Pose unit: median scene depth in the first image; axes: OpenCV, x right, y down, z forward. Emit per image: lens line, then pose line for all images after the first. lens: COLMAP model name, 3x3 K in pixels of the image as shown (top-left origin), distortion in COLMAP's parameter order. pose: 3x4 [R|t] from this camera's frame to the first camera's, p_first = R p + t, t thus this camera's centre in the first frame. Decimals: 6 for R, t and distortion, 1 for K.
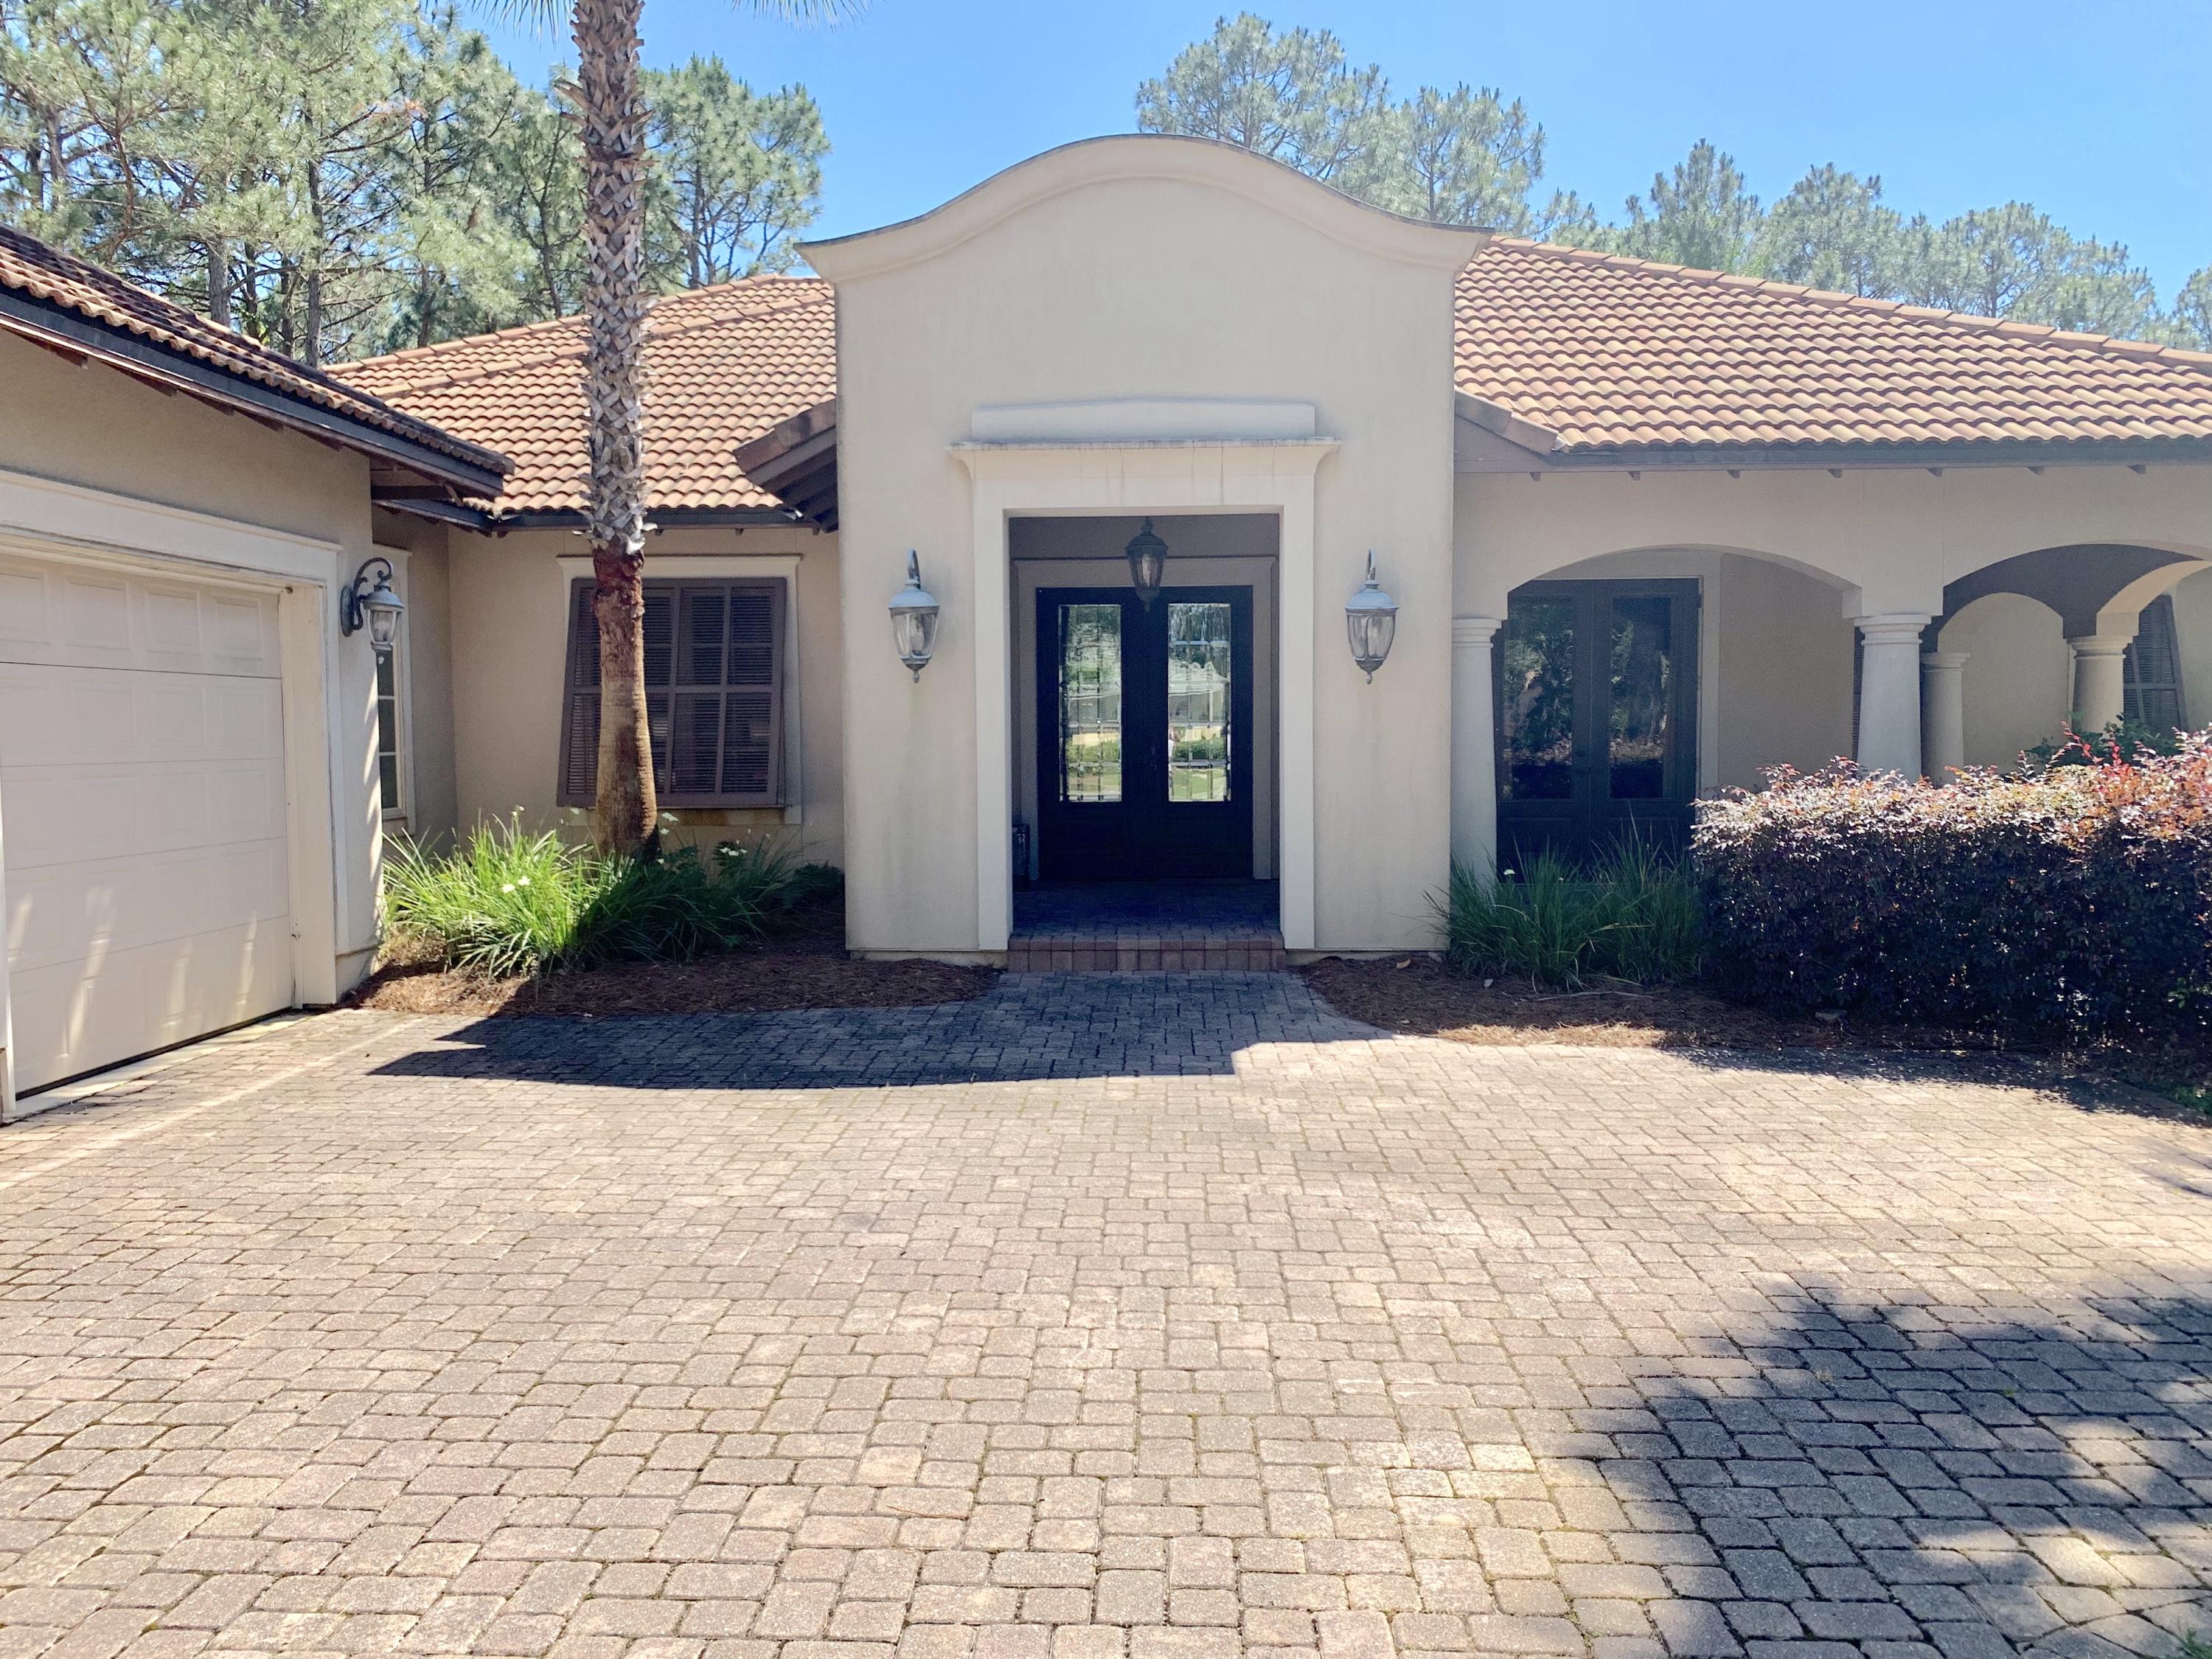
lens RADIAL K [[1696.1, 0, 1121.8], [0, 1696.1, 809.1], [0, 0, 1]] dist [0.057112, -0.078884]
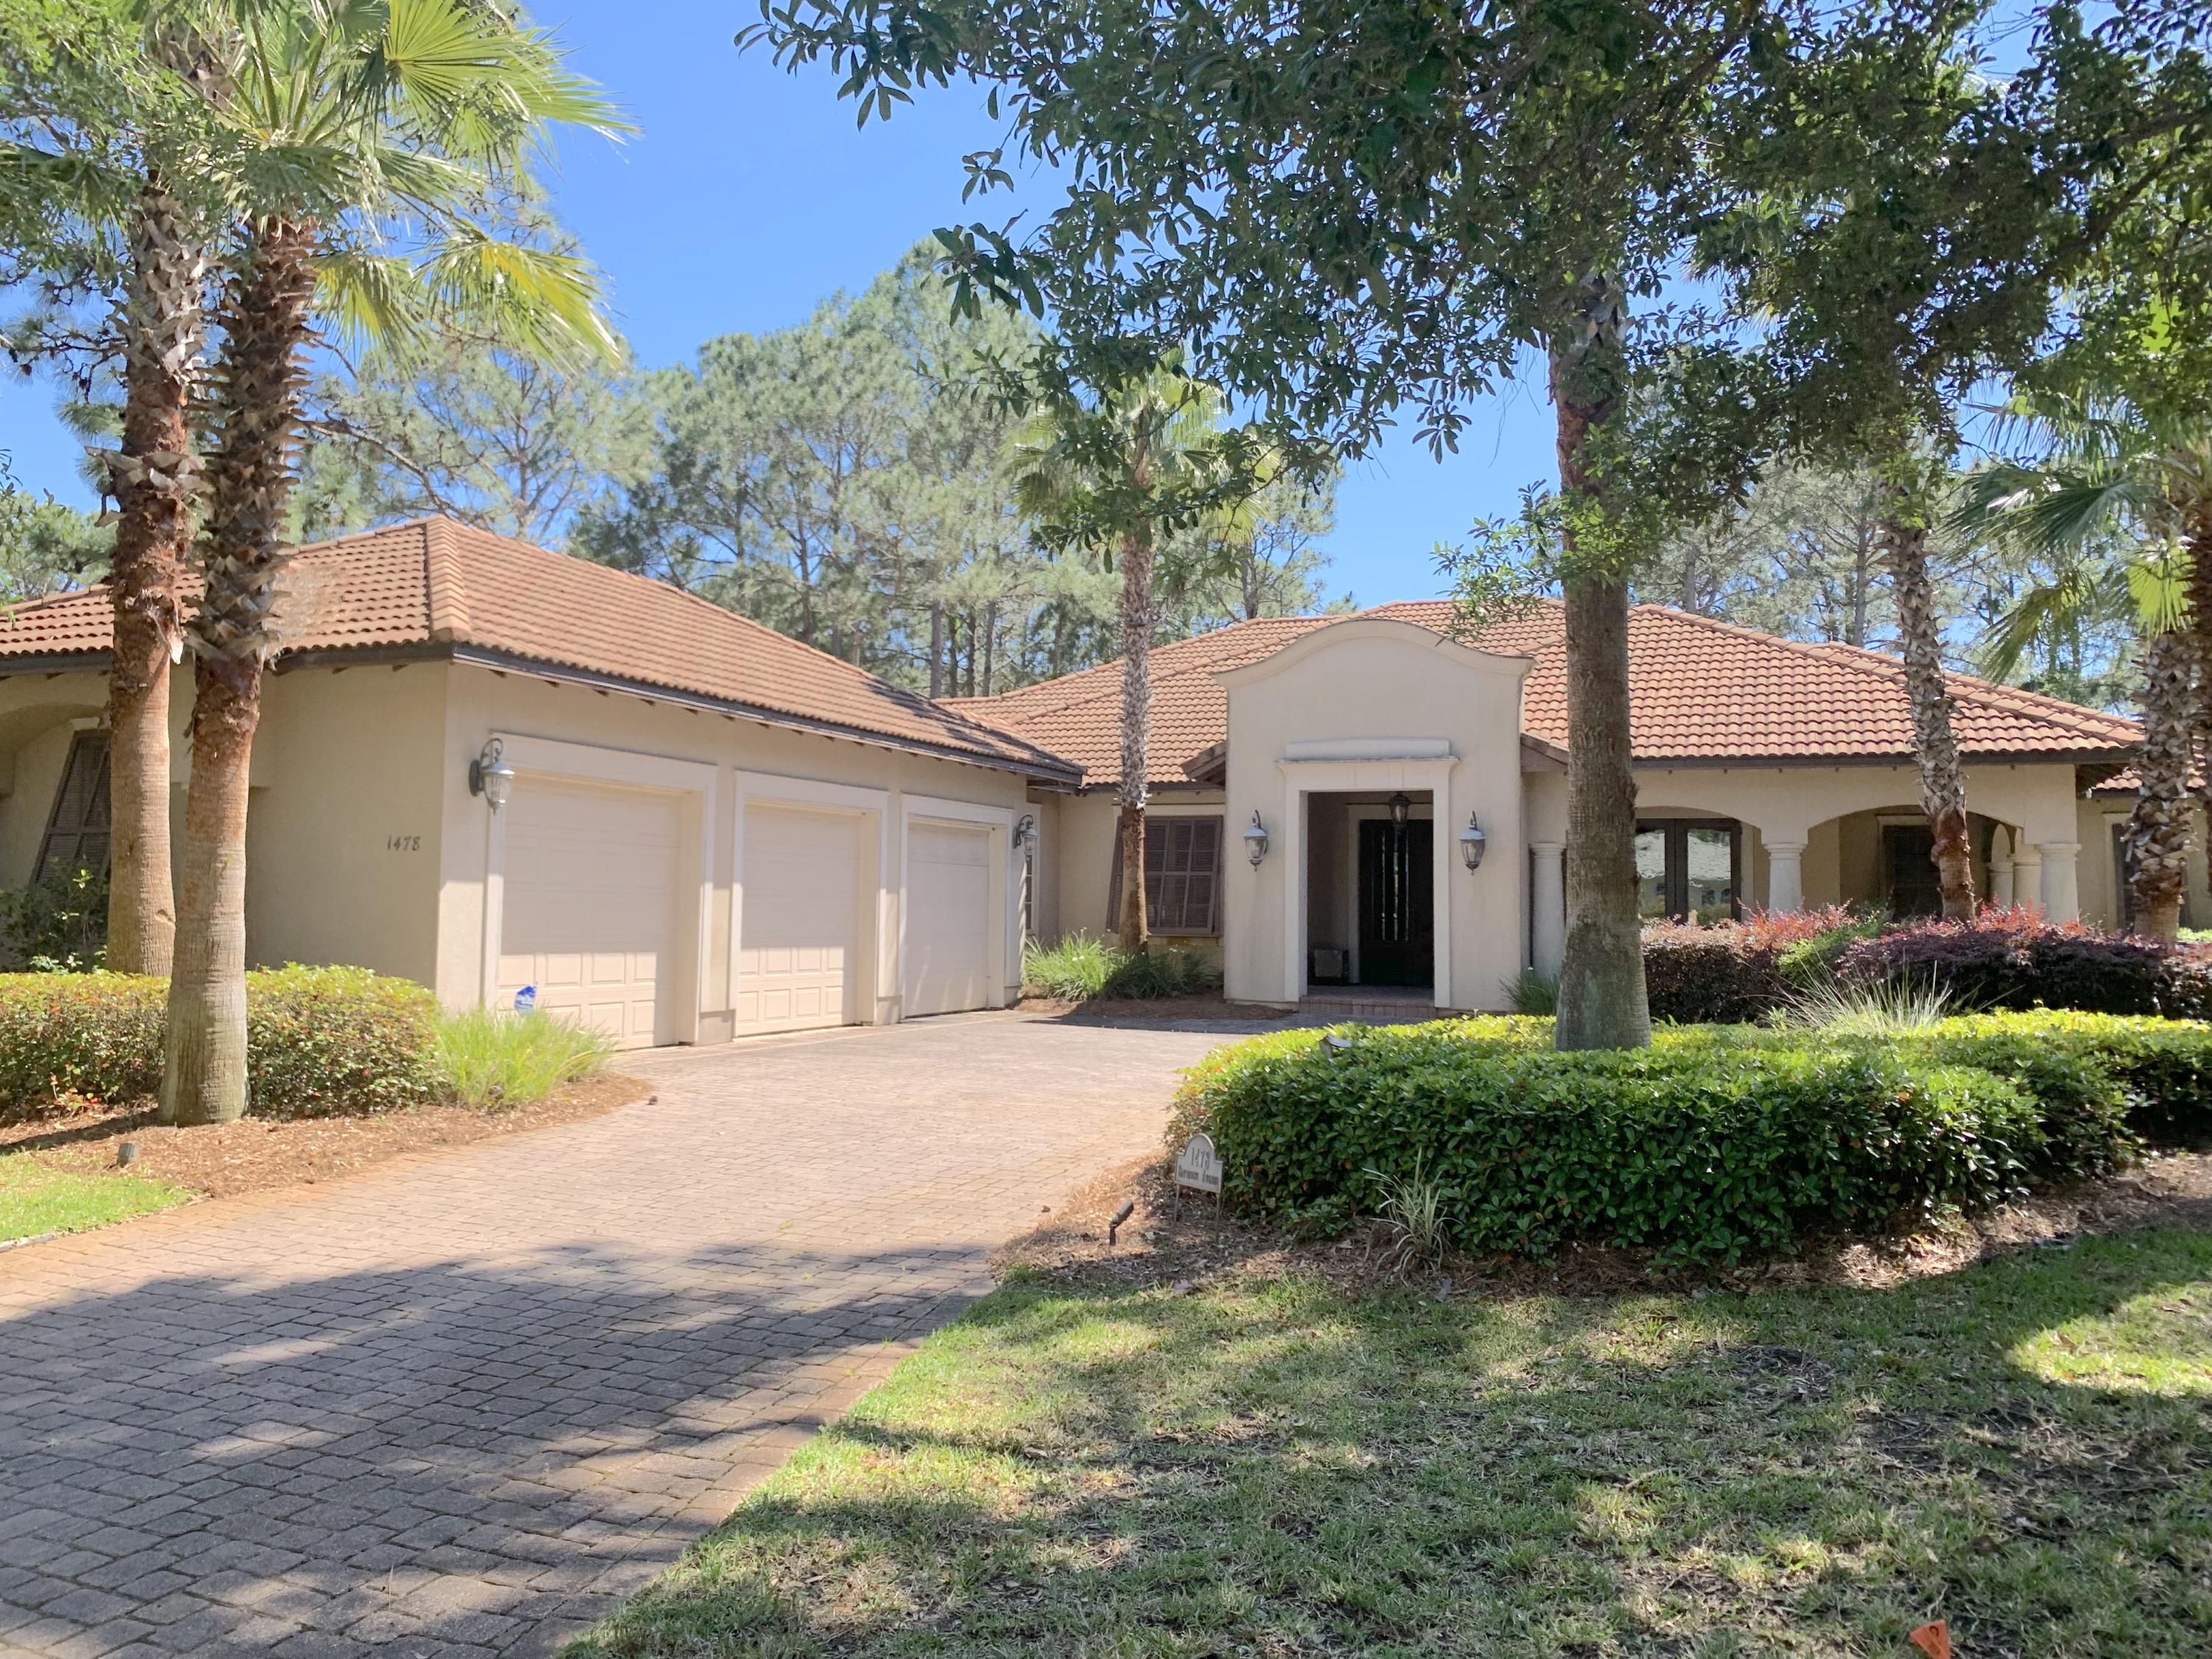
lens RADIAL K [[1696.1, 0, 1088.0], [0, 1696.1, 830.0], [0, 0, 1]] dist [0.057112, -0.078884]
pose [[0.933413, 0.004837, -0.358772, 0.415991], [-0.040131, 0.995043, -0.090993, 0.070557], [0.356553, 0.099332, 0.928980, -0.988828]]
